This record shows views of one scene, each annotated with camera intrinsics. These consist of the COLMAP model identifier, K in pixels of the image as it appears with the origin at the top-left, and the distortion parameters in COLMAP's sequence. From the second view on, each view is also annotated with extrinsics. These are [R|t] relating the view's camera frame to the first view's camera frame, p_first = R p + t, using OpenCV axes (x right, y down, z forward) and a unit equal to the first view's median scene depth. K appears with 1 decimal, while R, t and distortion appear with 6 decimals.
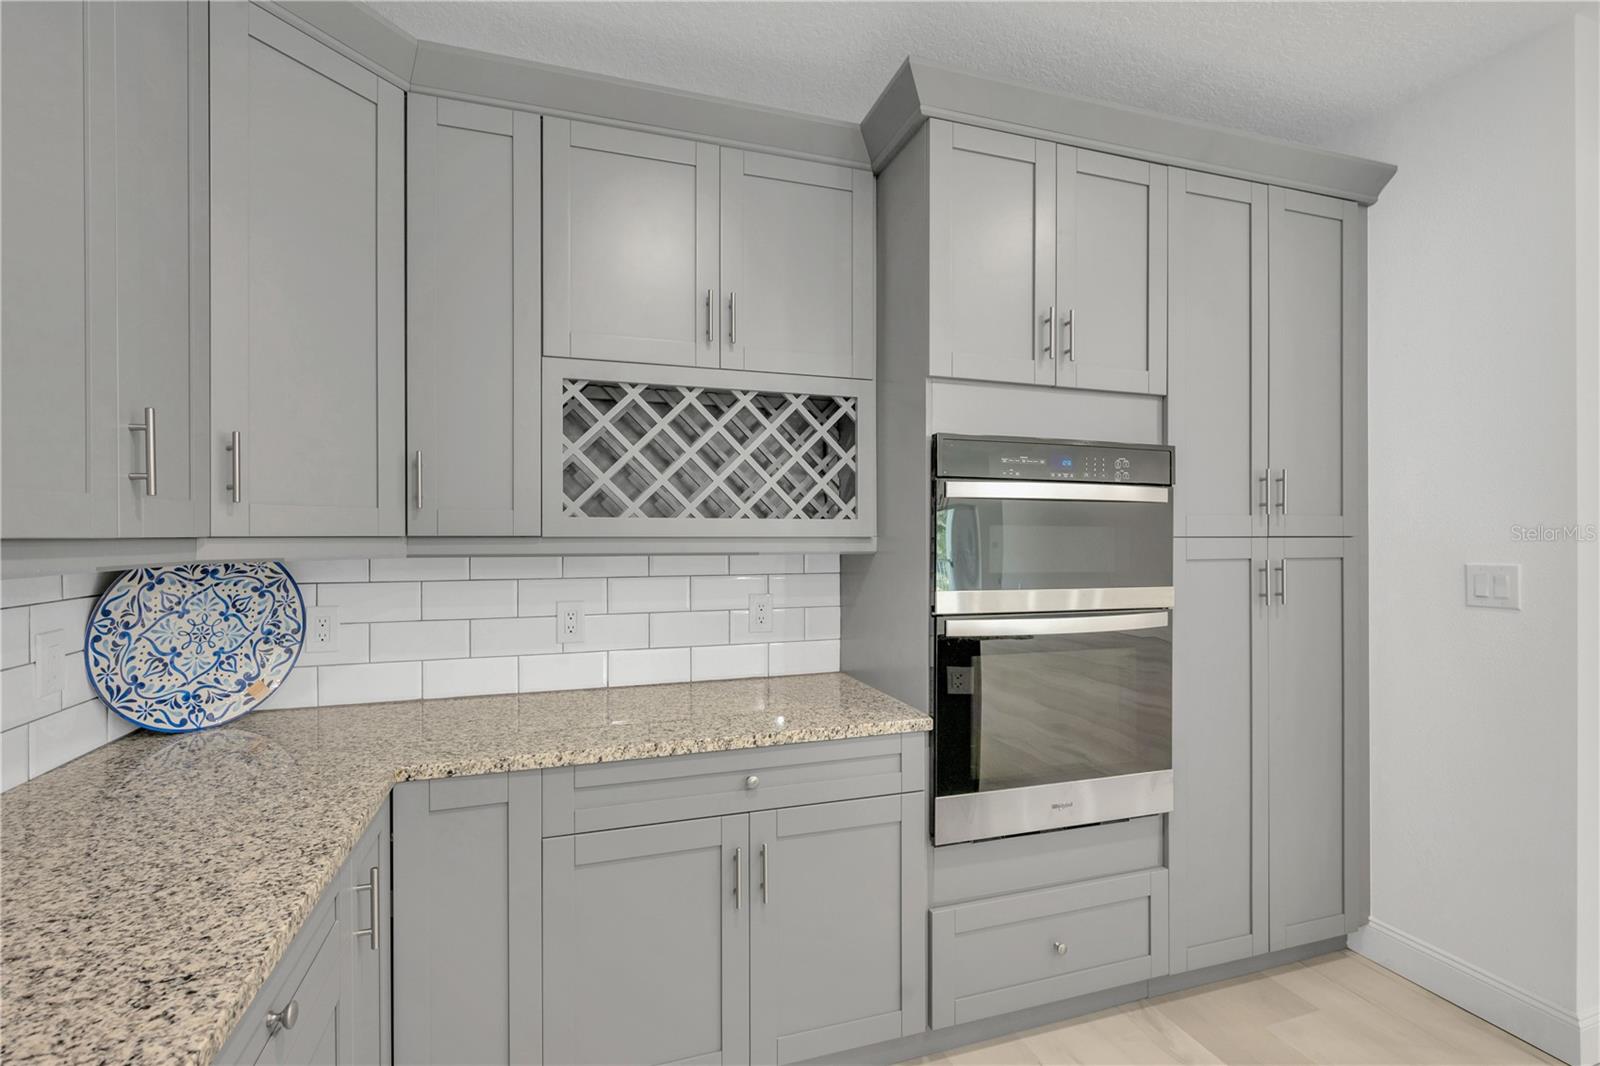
lens RADIAL K [[751.5, 0, 800.0], [0, 751.5, 533.0], [0, 0, 1]] dist [0.001101, 0.000044]
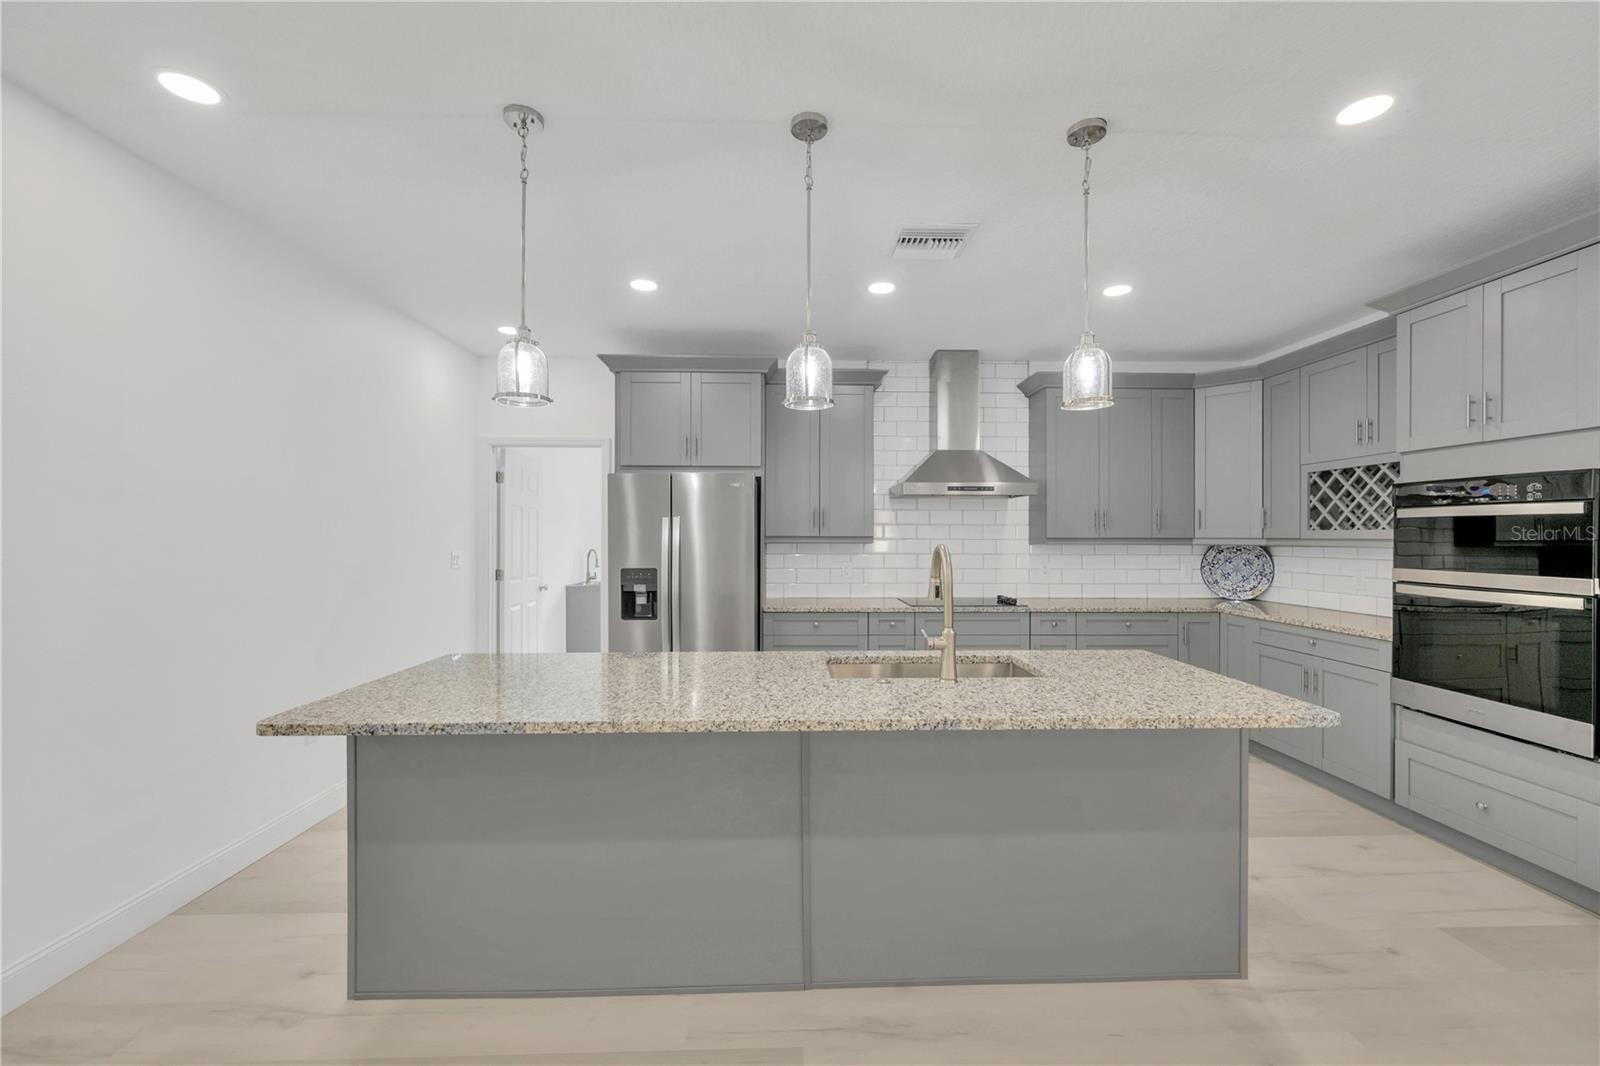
lens RADIAL K [[615.6, 0, 800.0], [0, 615.6, 533.0], [0, 0, 1]] dist [0.000458, 0.000030]
pose [[-0.290213, -0.007325, -0.956934, 2.052405], [-0.007170, 0.999959, -0.005480, 0.011322], [0.956935, 0.005271, -0.290254, 0.022171]]
